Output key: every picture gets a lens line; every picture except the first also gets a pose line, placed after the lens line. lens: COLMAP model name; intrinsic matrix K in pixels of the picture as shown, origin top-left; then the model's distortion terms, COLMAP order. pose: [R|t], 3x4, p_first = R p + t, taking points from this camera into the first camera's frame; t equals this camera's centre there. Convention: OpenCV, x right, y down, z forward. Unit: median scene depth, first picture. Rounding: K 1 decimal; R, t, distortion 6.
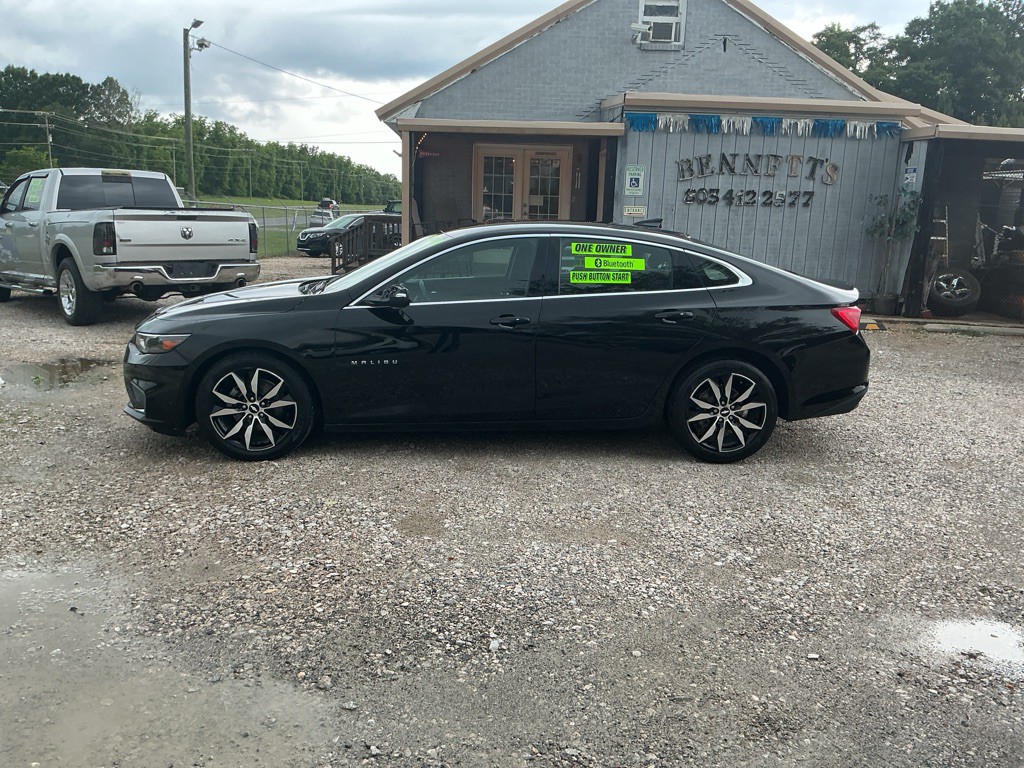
lens RADIAL K [[846.8, 0, 506.4], [0, 846.8, 382.3], [0, 0, 1]] dist [0.068702, -0.128633]
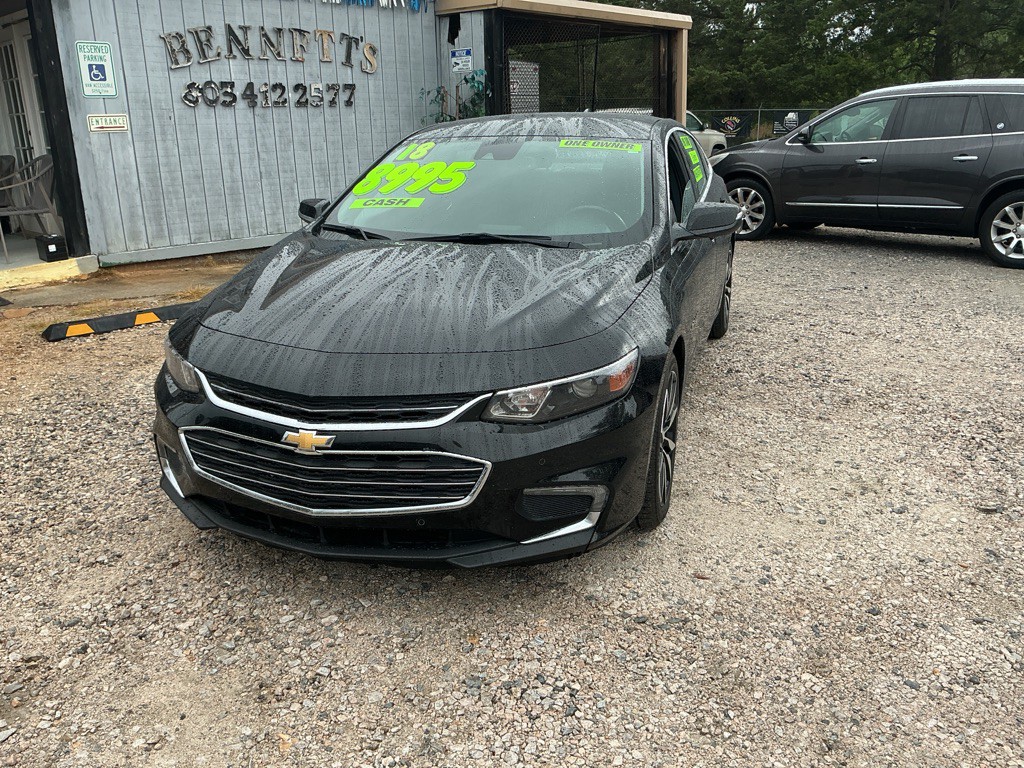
lens RADIAL K [[846.8, 0, 512.9], [0, 846.8, 379.3], [0, 0, 1]] dist [0.068702, -0.128633]
pose [[0.719845, -0.246361, 0.648945, -0.073172], [0.191158, 0.969106, 0.155862, -0.068993], [-0.667295, 0.011855, 0.744700, 0.379737]]
